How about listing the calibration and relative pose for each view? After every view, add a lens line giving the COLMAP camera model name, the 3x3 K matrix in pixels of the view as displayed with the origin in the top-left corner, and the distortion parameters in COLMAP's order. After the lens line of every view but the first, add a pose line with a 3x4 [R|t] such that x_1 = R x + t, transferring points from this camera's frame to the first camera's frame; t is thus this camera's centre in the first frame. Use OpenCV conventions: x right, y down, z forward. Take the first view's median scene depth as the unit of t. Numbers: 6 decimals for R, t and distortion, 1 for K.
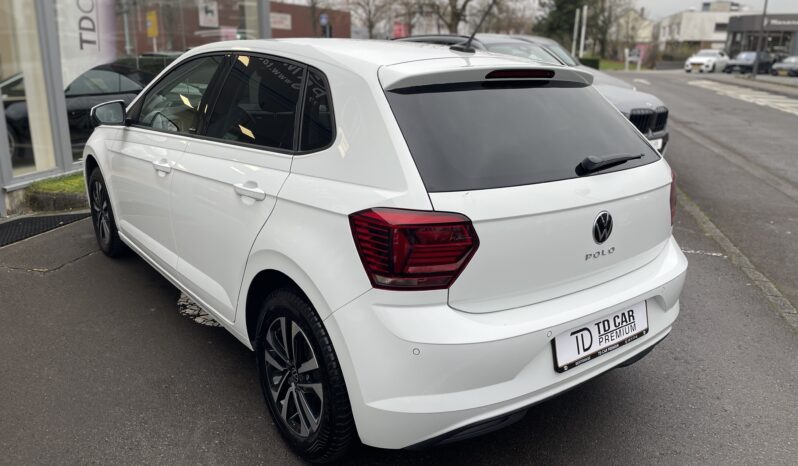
lens RADIAL K [[589.4, 0, 399.0], [0, 589.4, 233.0], [0, 0, 1]] dist [0.075040, -0.115011]
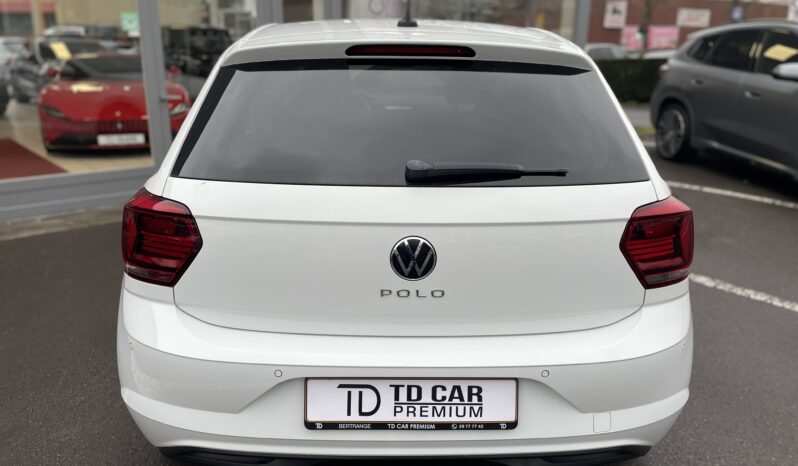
lens RADIAL K [[589.4, 0, 399.0], [0, 589.4, 233.0], [0, 0, 1]] dist [0.075040, -0.115011]
pose [[0.808217, 0.160633, -0.566553, 0.727643], [-0.161979, 0.985608, 0.048376, -0.071566], [0.566170, 0.052671, 0.822604, 0.389313]]
